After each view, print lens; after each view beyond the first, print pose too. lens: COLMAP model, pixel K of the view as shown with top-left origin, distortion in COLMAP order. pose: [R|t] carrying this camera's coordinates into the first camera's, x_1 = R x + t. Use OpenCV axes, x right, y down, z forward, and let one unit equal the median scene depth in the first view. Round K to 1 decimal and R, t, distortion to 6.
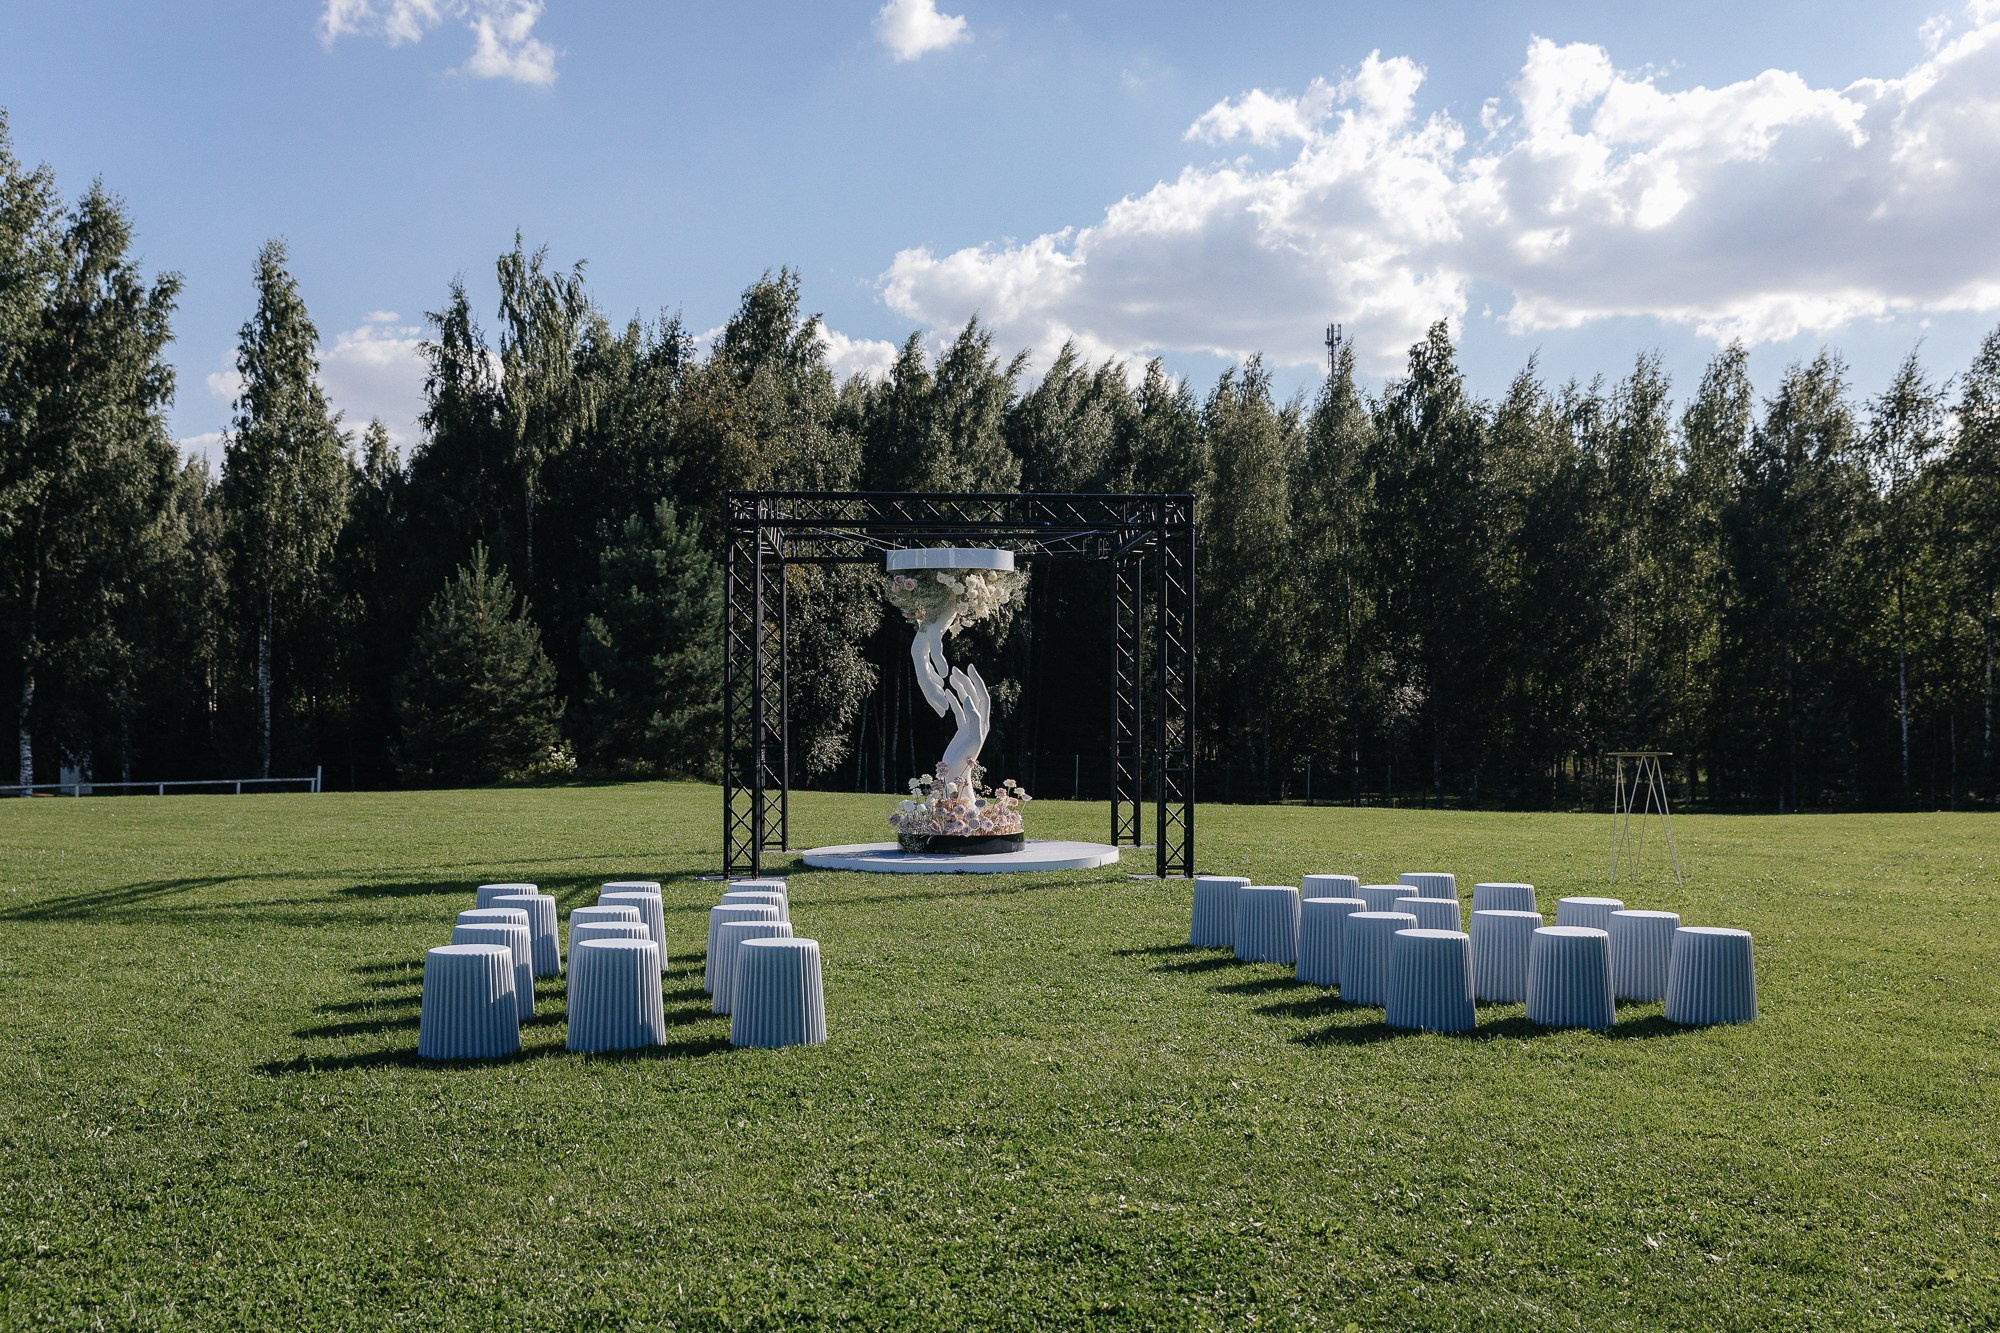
lens RADIAL K [[1835.3, 0, 989.0], [0, 1835.3, 739.0], [0, 0, 1]] dist [-0.002879, 0.001190]
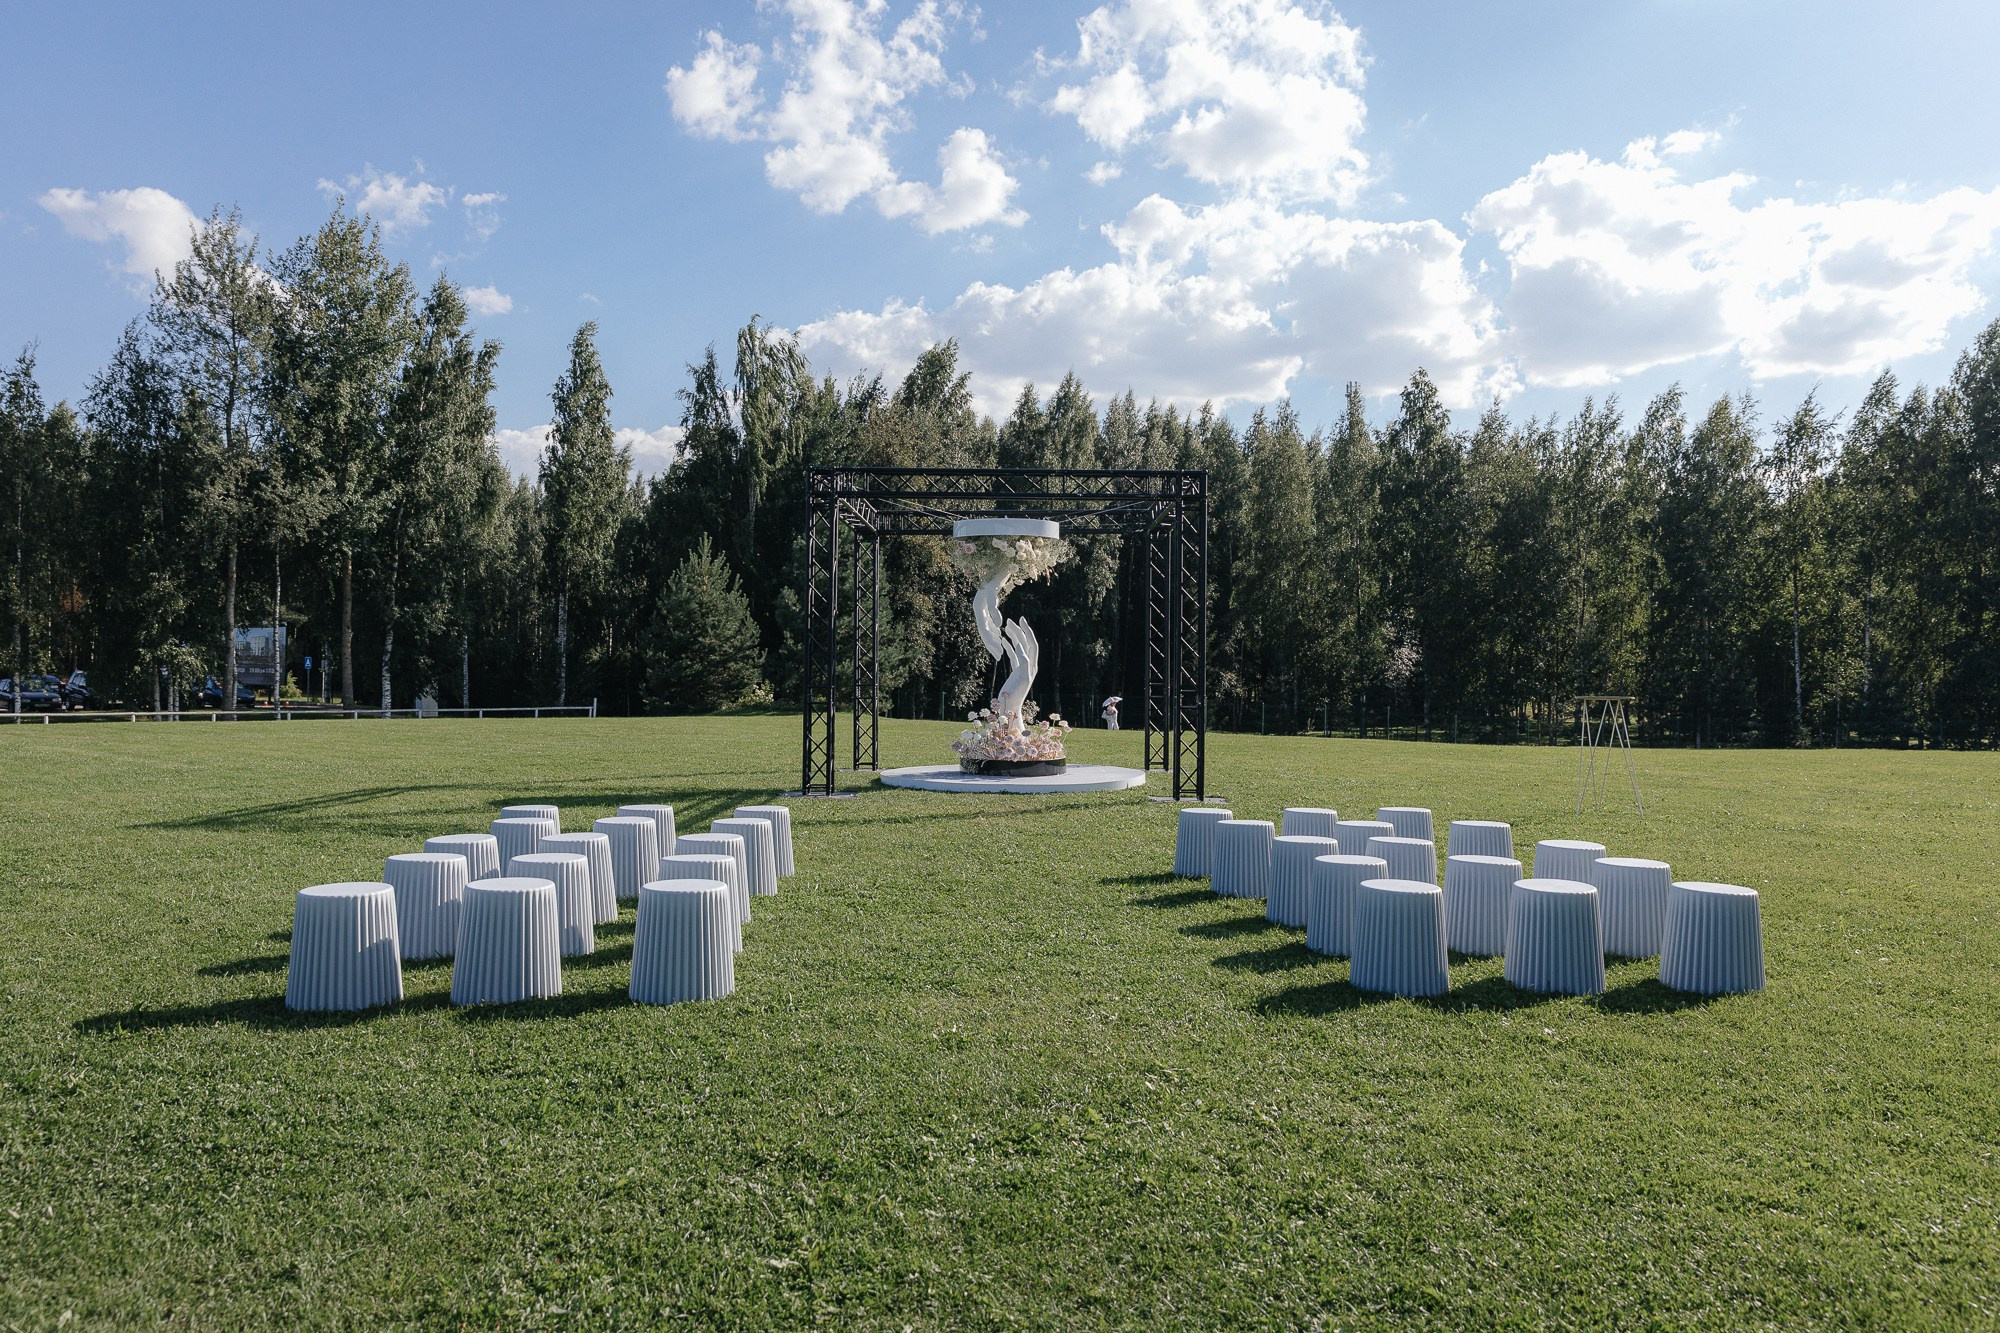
lens RADIAL K [[1328.1, 0, 1000.0], [0, 1328.1, 666.5], [0, 0, 1]] dist [0.008861, -0.003462]
pose [[0.997357, 0.009919, -0.071979, 0.010940], [-0.010863, 0.999860, -0.012739, 0.000785], [0.071842, 0.013487, 0.997325, 0.039784]]
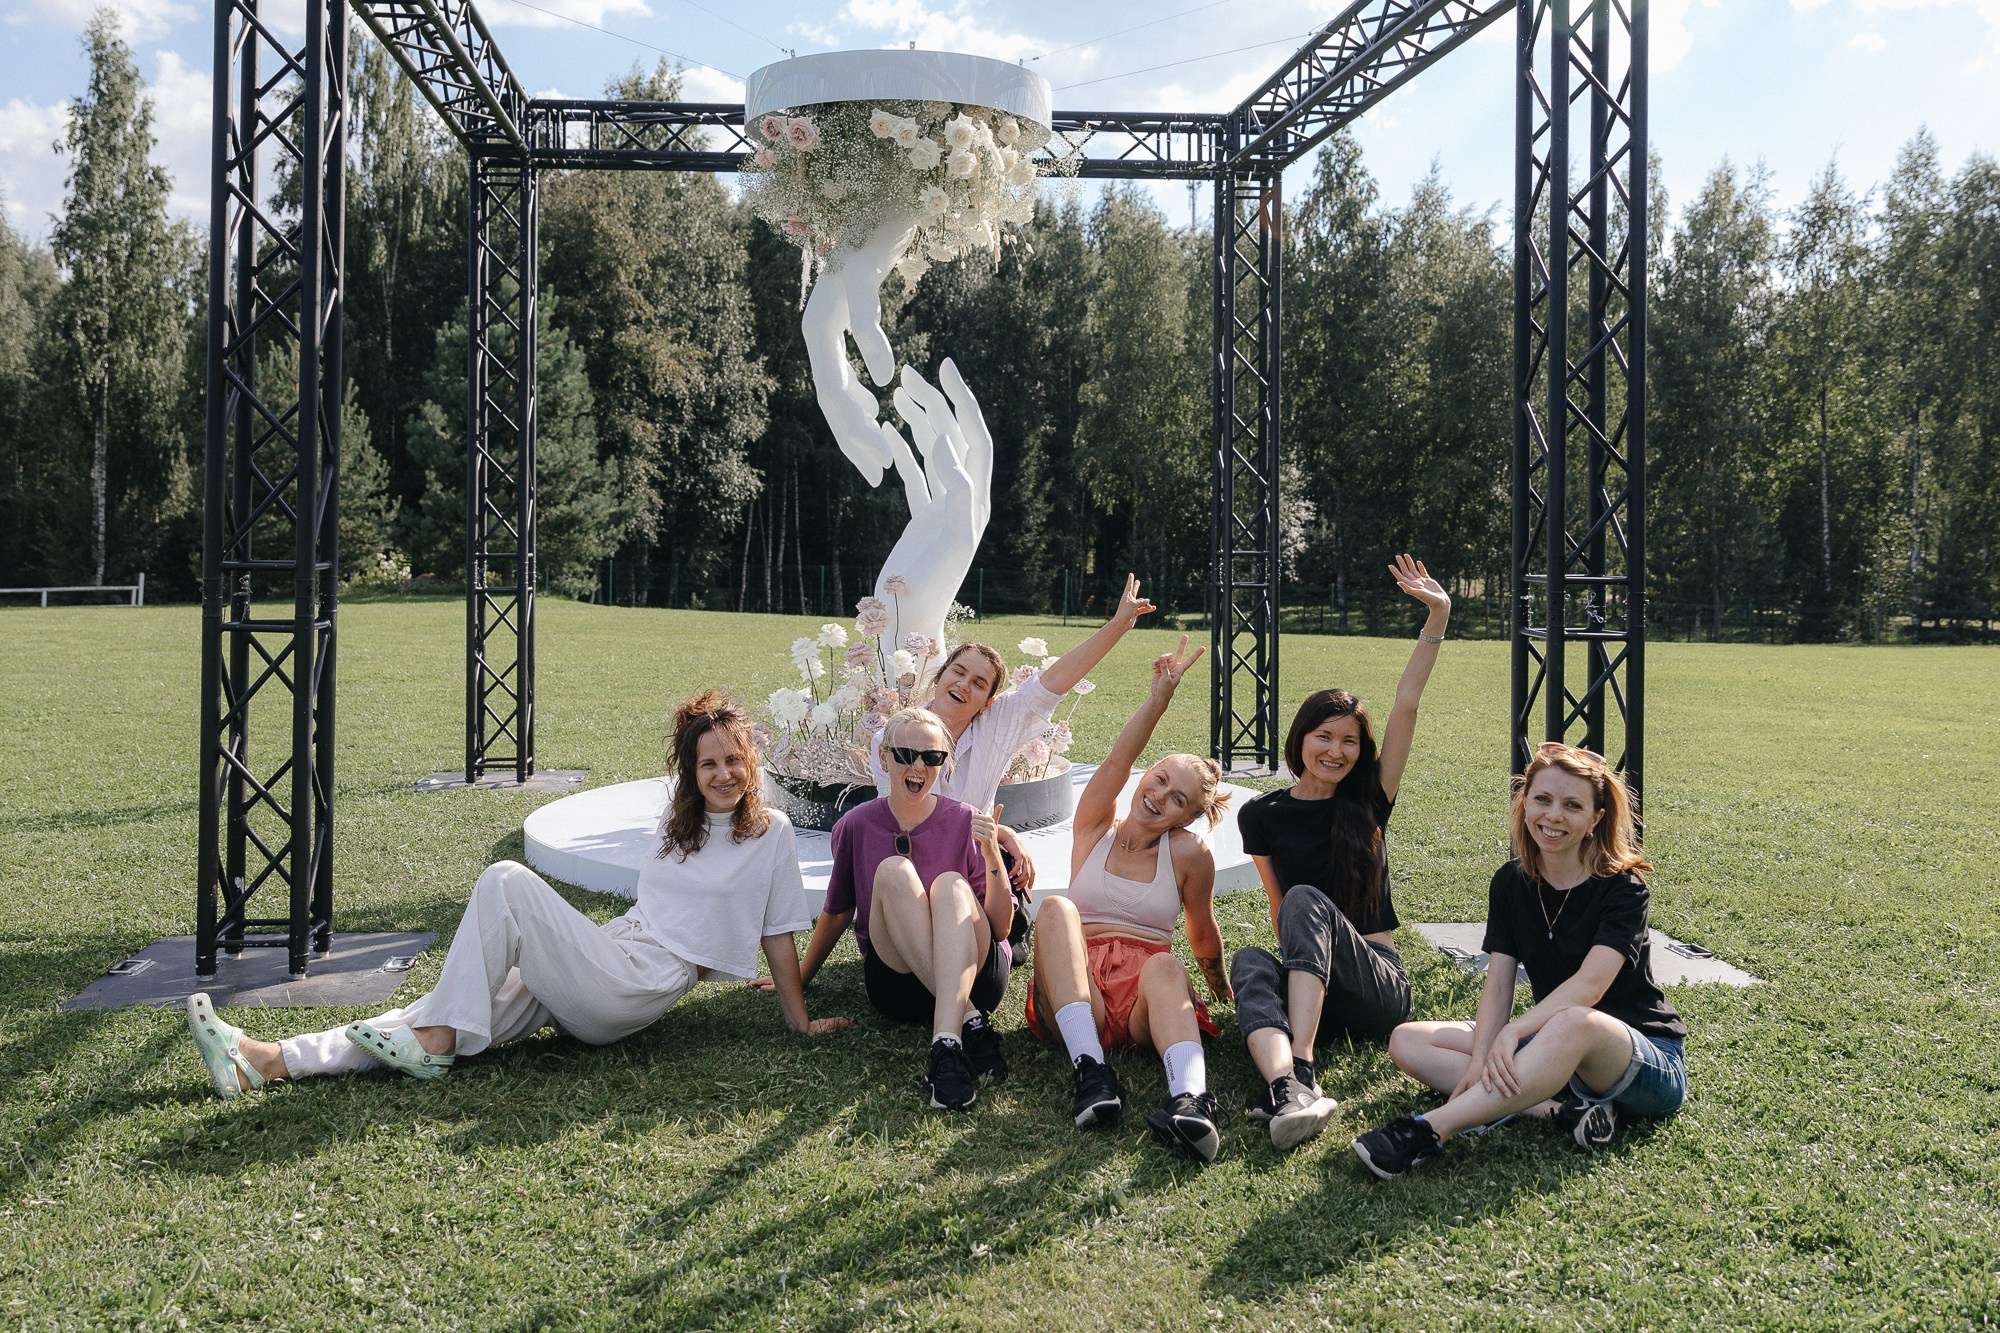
lens RADIAL K [[1686.4, 0, 1004.5], [0, 1686.4, 567.9], [0, 0, 1]] dist [0.028039, -0.001326]
pose [[0.996800, 0.007981, 0.079531, -0.007719], [-0.008731, 0.999921, 0.009086, 0.000818], [-0.079452, -0.009752, 0.996791, 0.177313]]
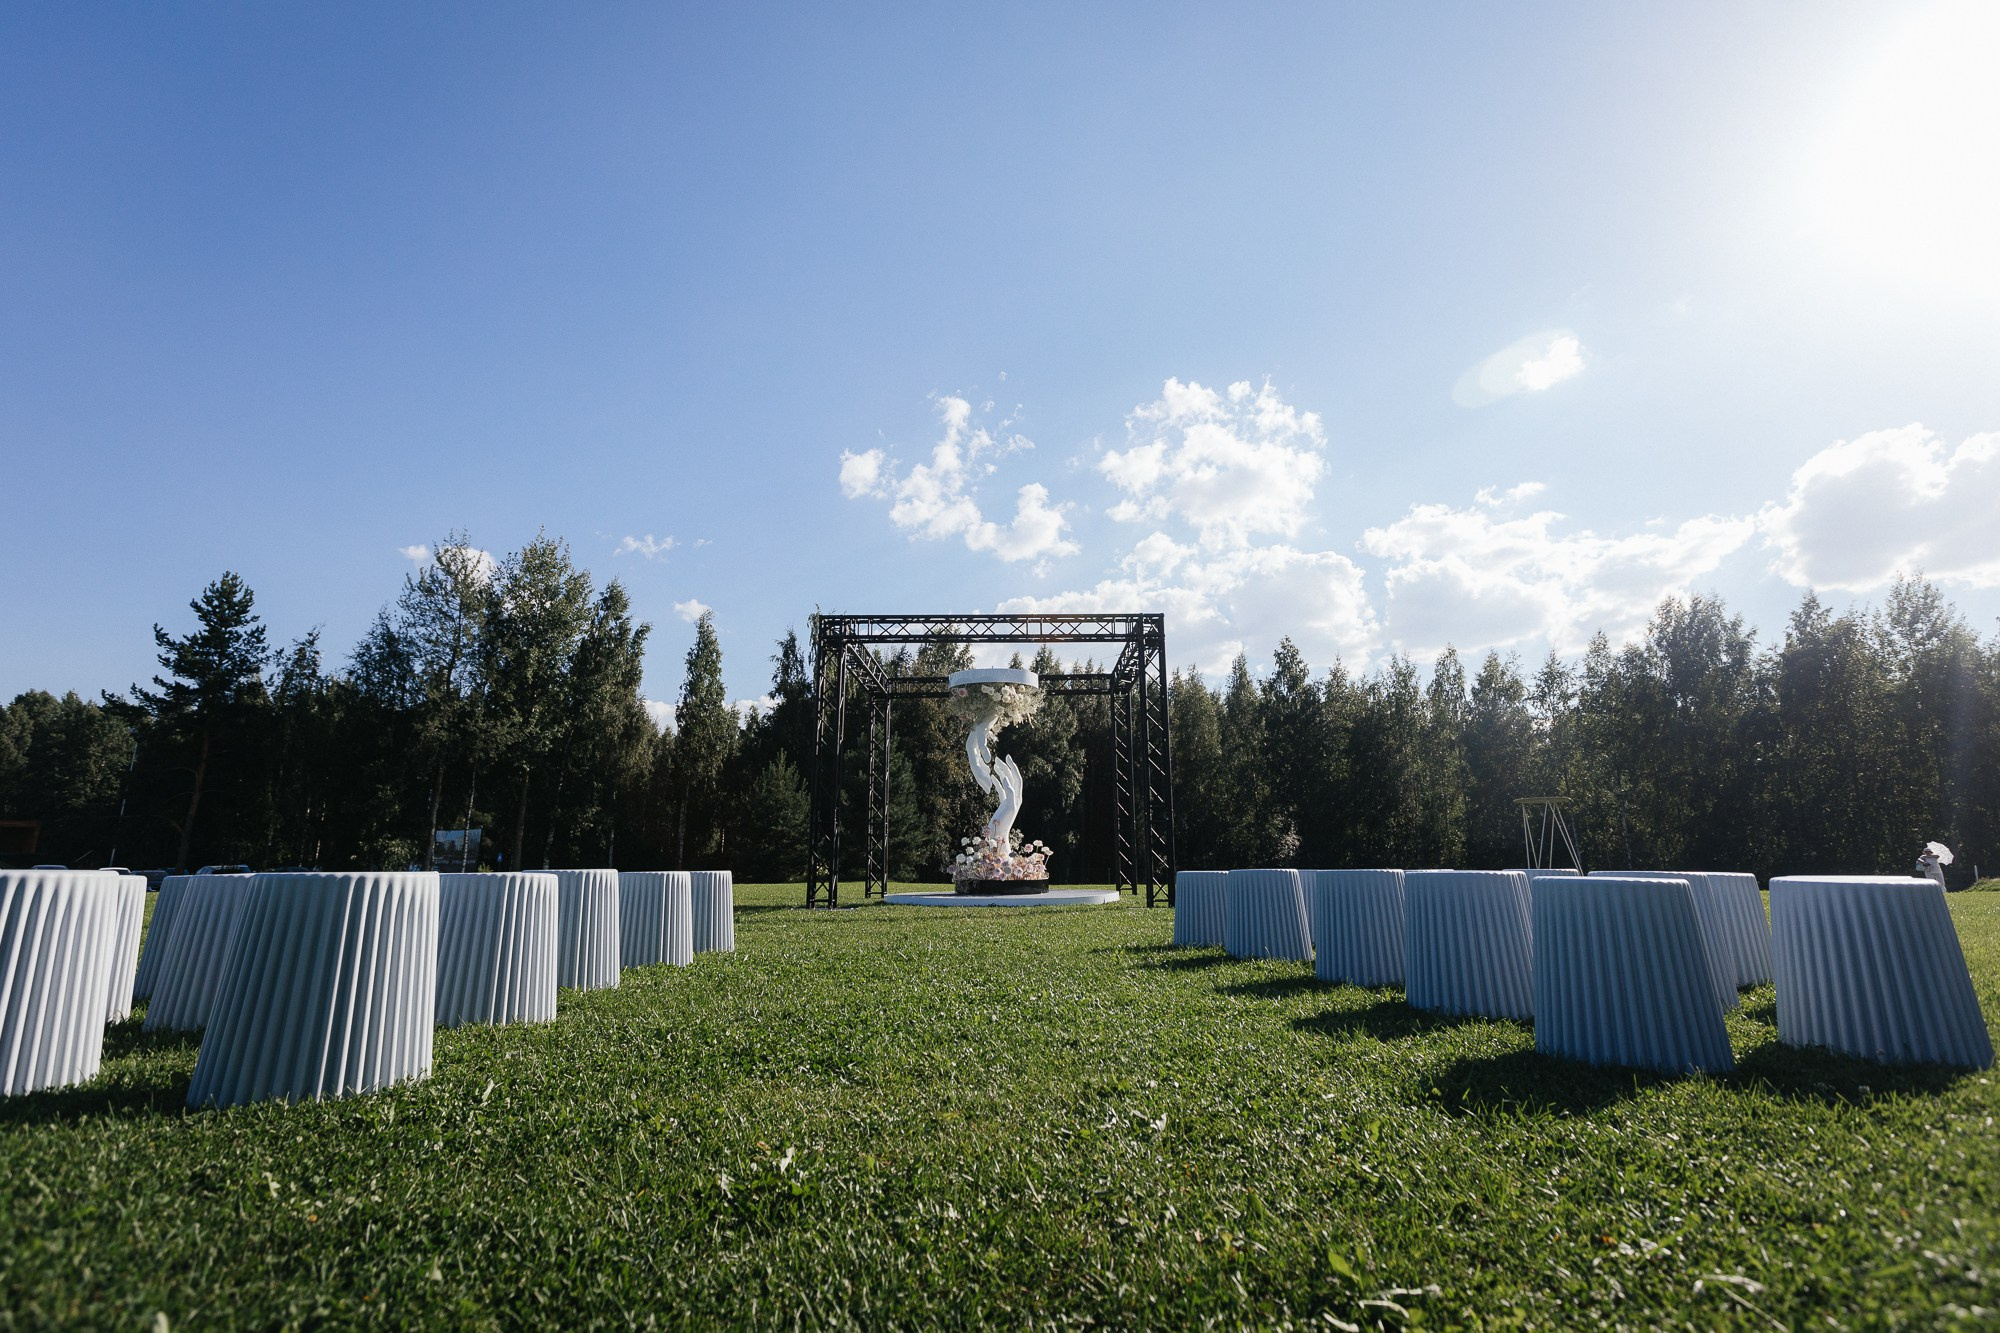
lens RADIAL K [[911.2, 0, 1012.6], [0, 911.2, 631.6], [0, 0, 1]] dist [0.001878, -0.000003]
pose [[0.998252, -0.015553, -0.057017, 0.009860], [0.000471, 0.966814, -0.255480, 0.013150], [0.059099, 0.255006, 0.965132, 0.088482]]
